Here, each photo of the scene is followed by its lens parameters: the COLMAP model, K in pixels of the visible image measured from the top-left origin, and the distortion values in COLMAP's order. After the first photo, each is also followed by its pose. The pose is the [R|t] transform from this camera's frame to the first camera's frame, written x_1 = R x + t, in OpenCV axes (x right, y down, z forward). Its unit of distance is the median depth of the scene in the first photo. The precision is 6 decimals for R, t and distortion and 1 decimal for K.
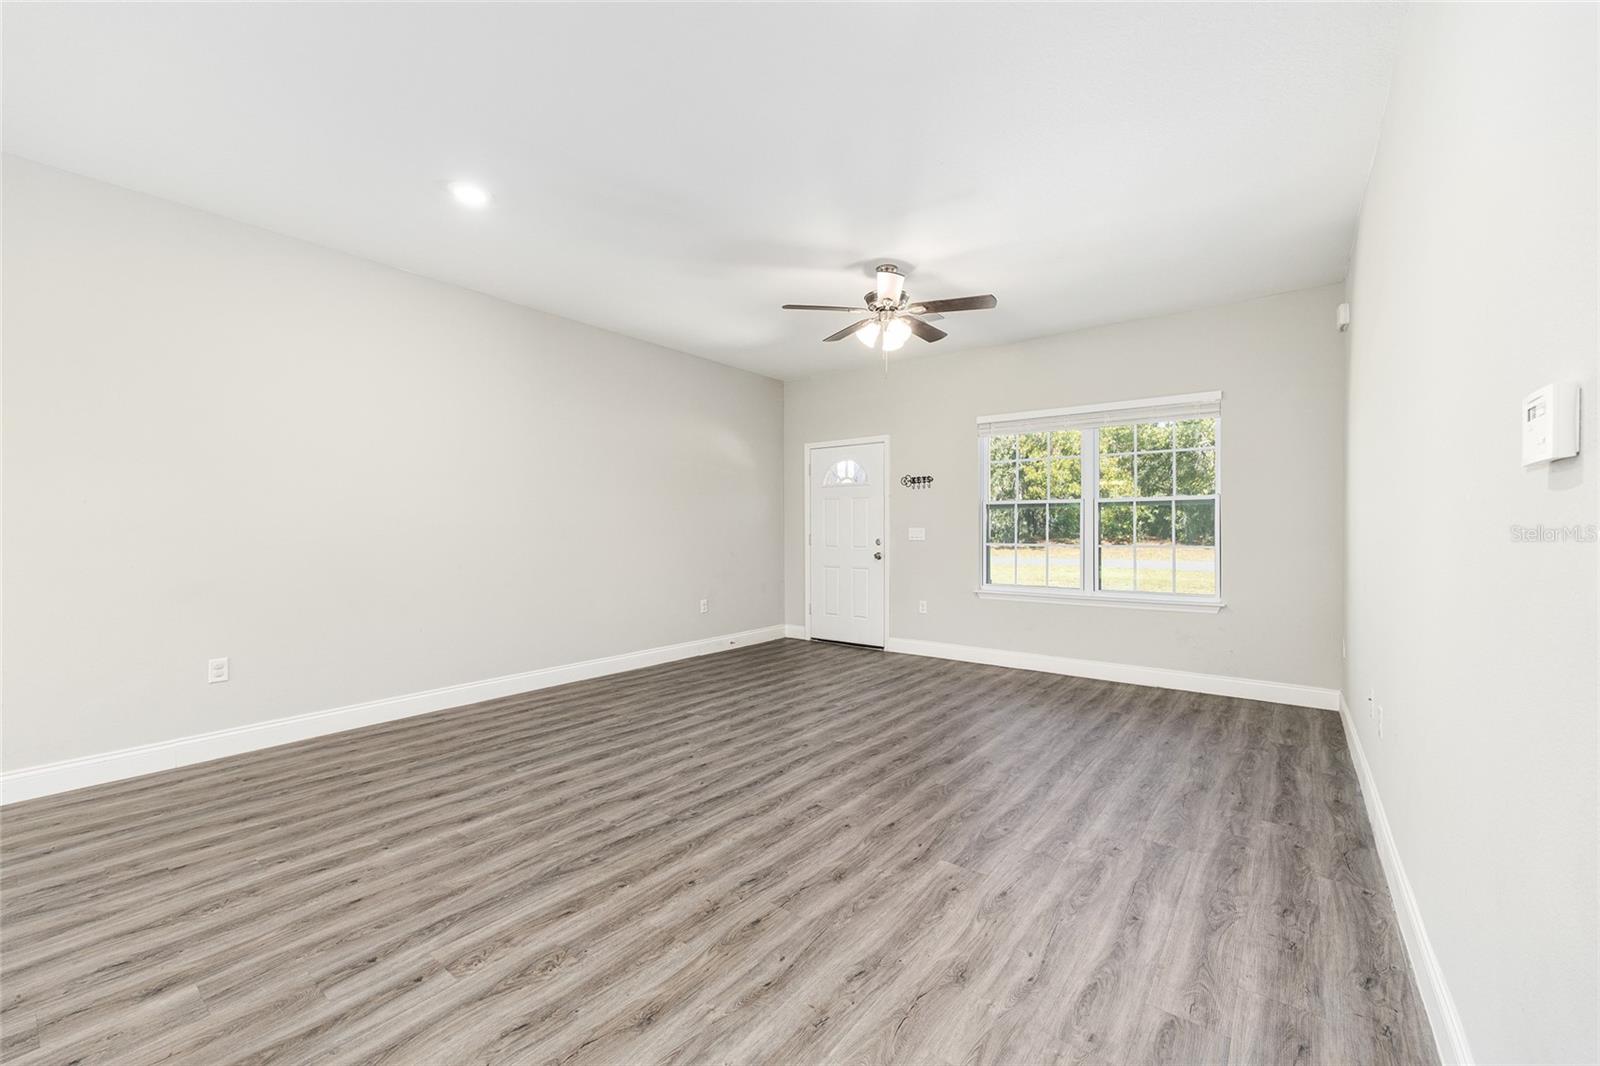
lens RADIAL K [[645.1, 0, 798.7], [0, 645.1, 526.2], [0, 0, 1]] dist [-0.001432, 0.001498]
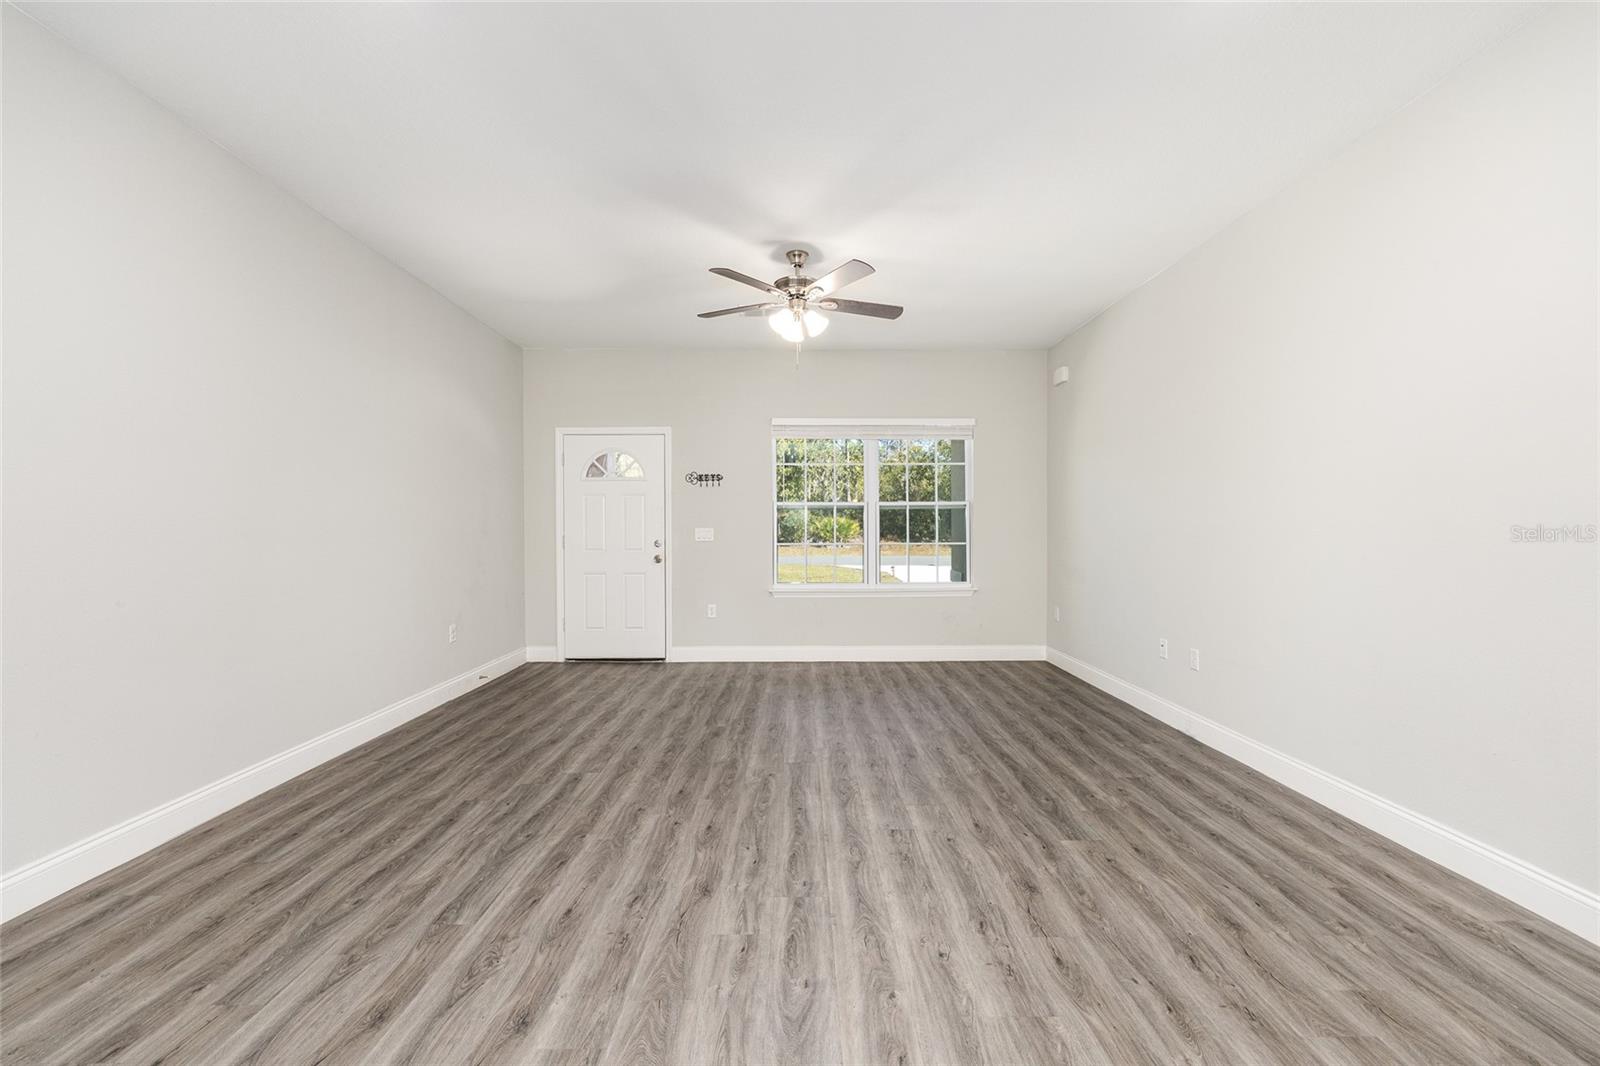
lens RADIAL K [[645.1, 0, 802.9], [0, 645.1, 534.0], [0, 0, 1]] dist [-0.001432, 0.001498]
pose [[0.781556, -0.006223, 0.623804, -0.511770], [-0.001471, 0.999929, 0.011819, -0.000739], [-0.623833, -0.010155, 0.781492, 0.289744]]
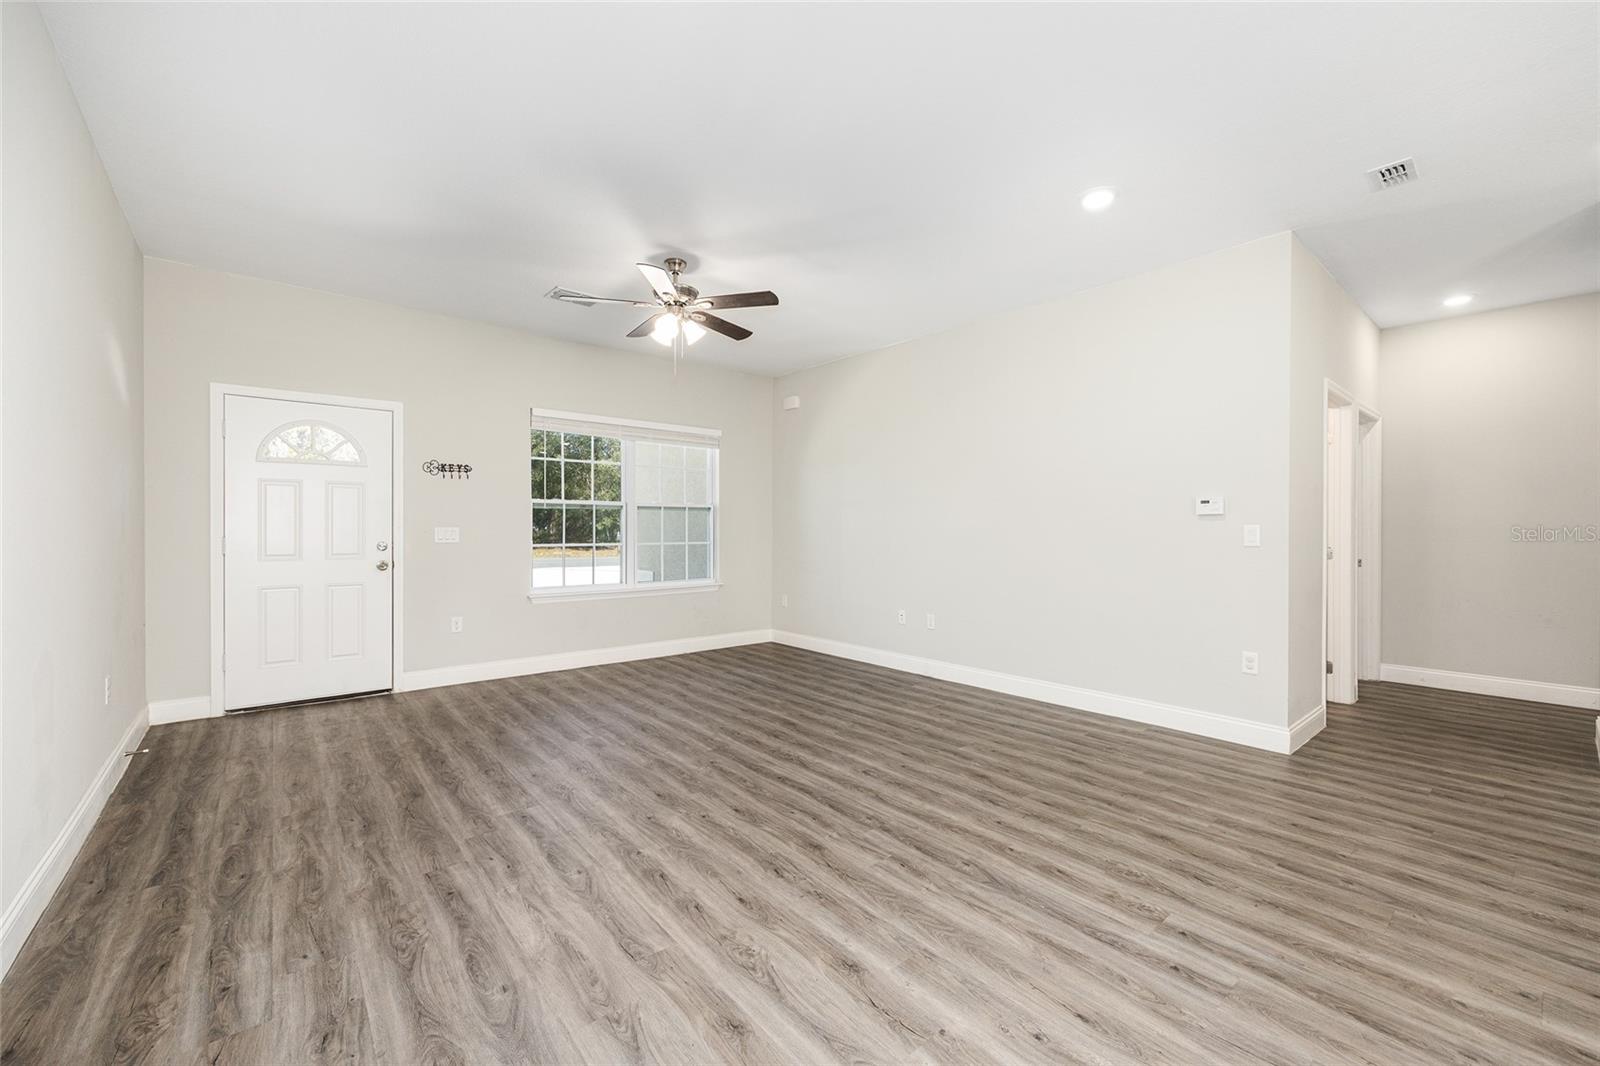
lens RADIAL K [[645.1, 0, 807.4], [0, 645.1, 534.0], [0, 0, 1]] dist [-0.001432, 0.001498]
pose [[0.202768, -0.005155, 0.979213, -0.884395], [-0.007394, 0.999950, 0.006795, 0.002999], [-0.979199, -0.008618, 0.202719, 0.690618]]
